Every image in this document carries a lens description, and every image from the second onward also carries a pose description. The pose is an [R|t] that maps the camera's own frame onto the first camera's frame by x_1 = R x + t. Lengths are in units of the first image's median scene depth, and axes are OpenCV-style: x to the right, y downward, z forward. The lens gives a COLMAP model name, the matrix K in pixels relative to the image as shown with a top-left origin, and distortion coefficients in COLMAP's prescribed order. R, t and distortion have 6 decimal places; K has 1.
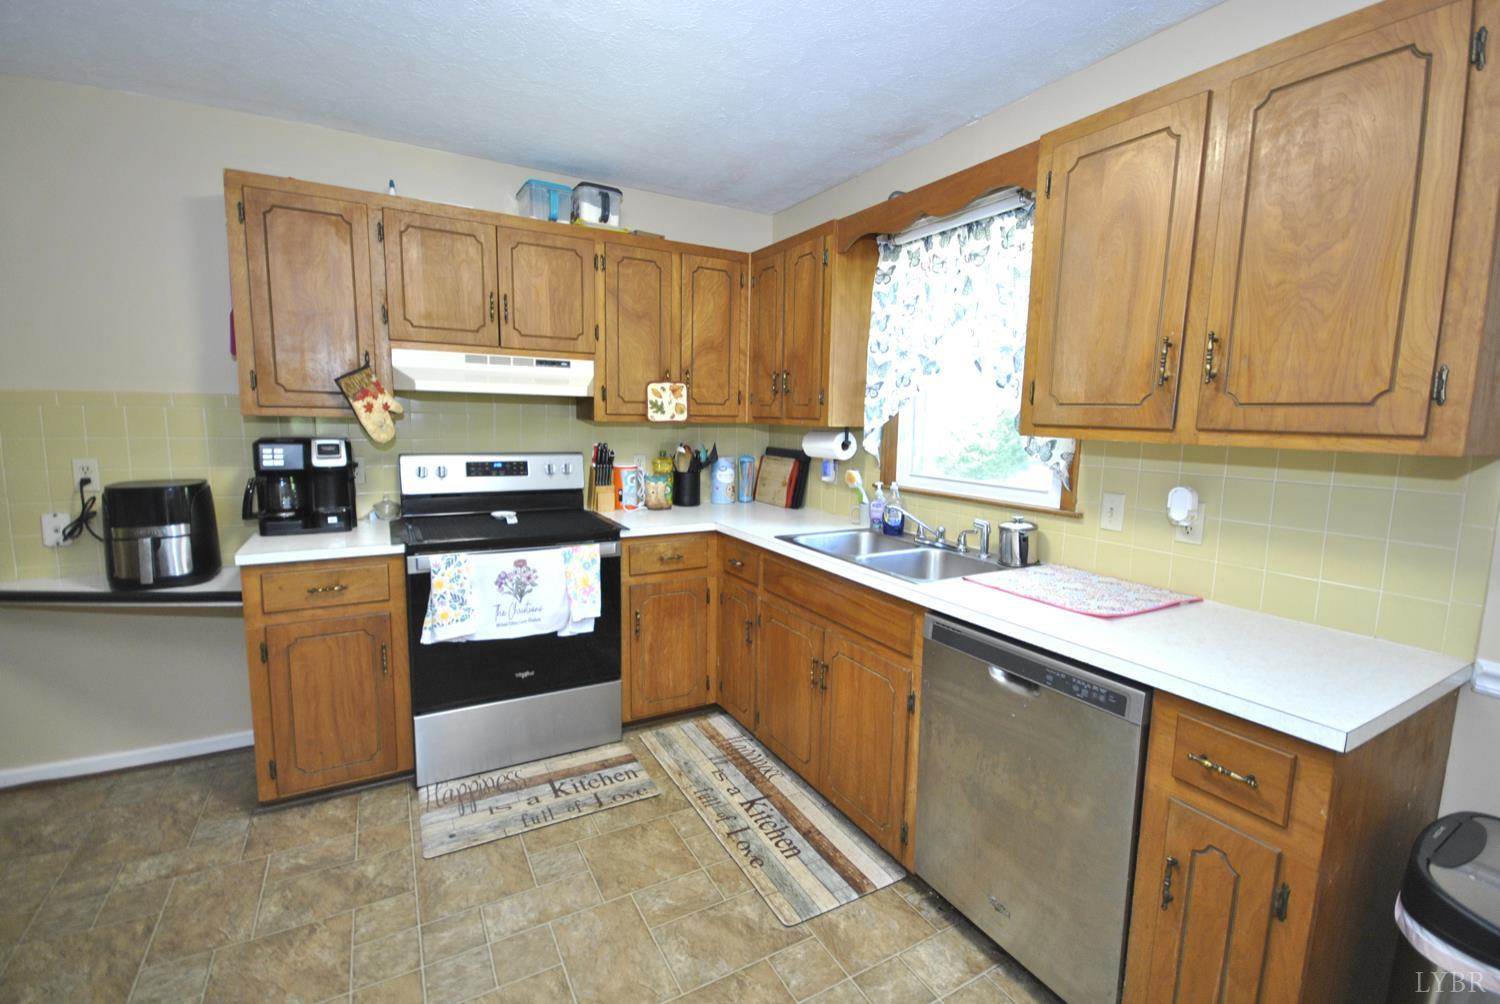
lens RADIAL K [[658.8, 0, 763.1], [0, 658.8, 500.5], [0, 0, 1]] dist [0.003706, -0.008567]
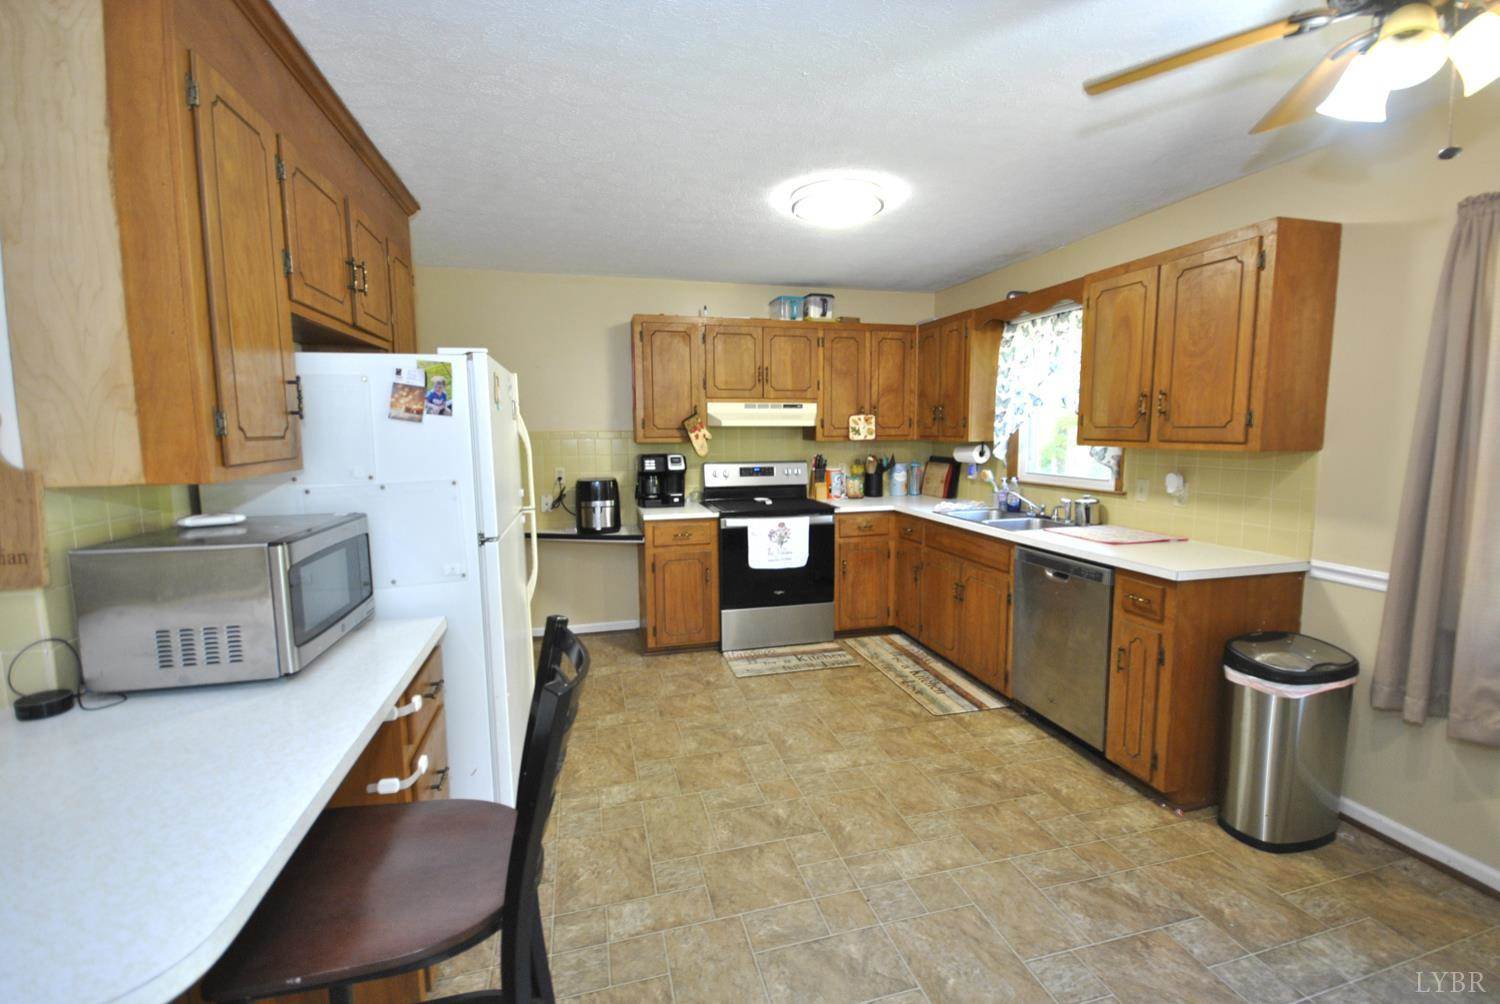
lens RADIAL K [[658.8, 0, 767.7], [0, 658.8, 500.6], [0, 0, 1]] dist [0.003706, -0.008567]
pose [[0.968649, 0.000894, -0.248431, 0.030249], [-0.006077, 0.999780, -0.020100, 0.067899], [0.248358, 0.020979, 0.968441, -0.688200]]
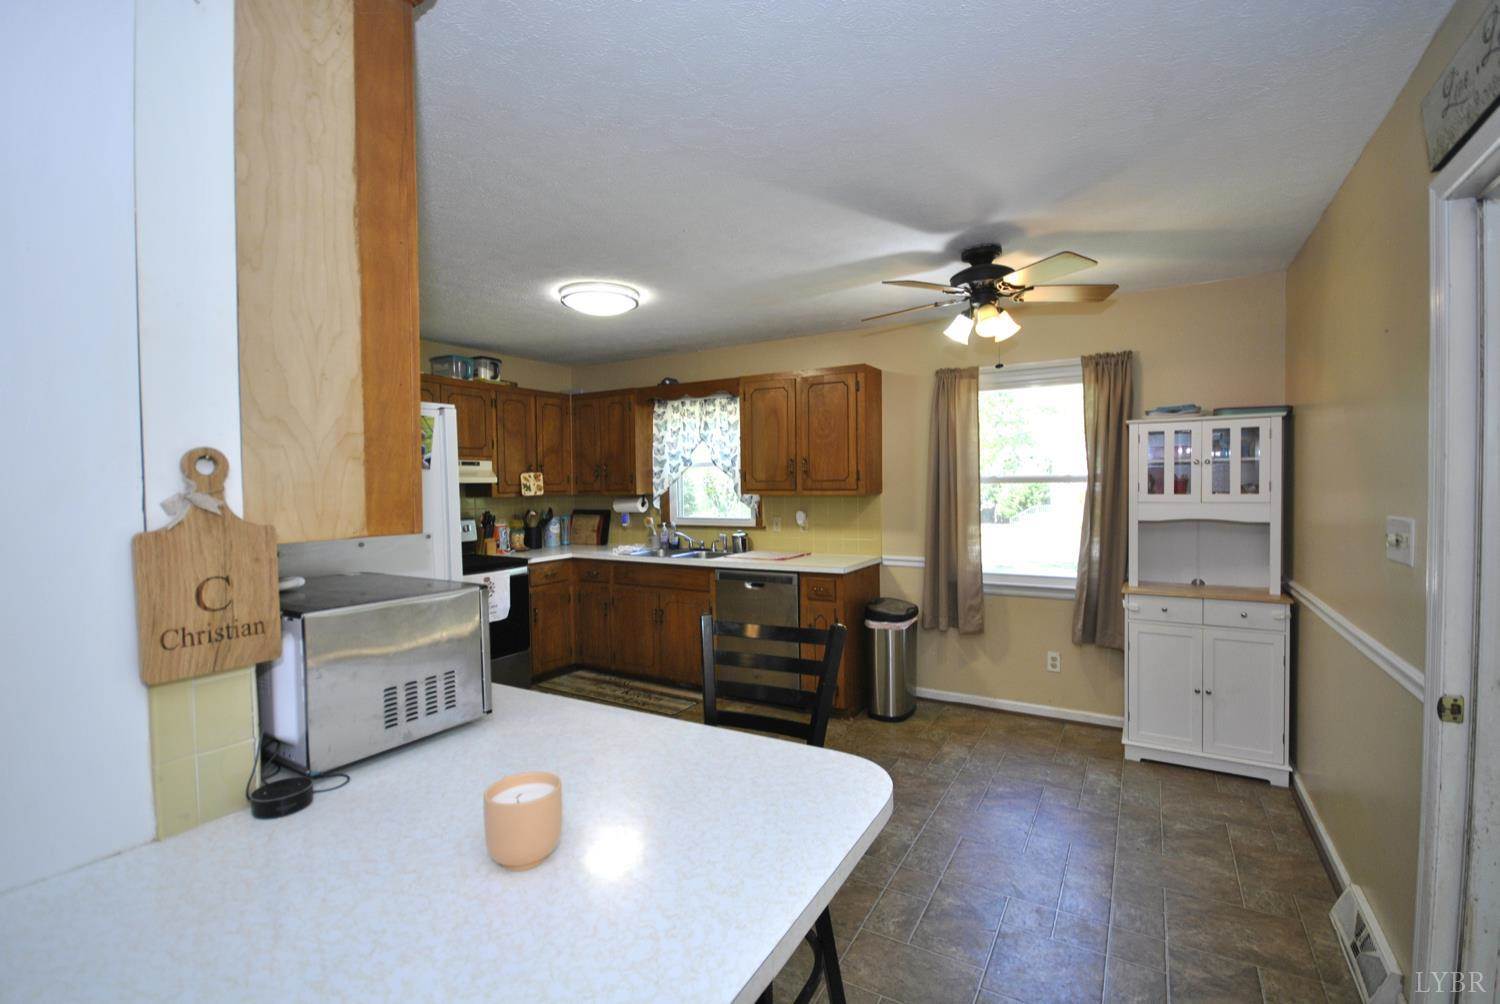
lens RADIAL K [[658.8, 0, 763.8], [0, 658.8, 505.8], [0, 0, 1]] dist [0.003706, -0.008567]
pose [[0.865817, -0.050554, 0.497800, -0.595612], [0.095601, 0.993269, -0.065406, 0.086876], [-0.491143, 0.104219, 0.864822, -0.900591]]
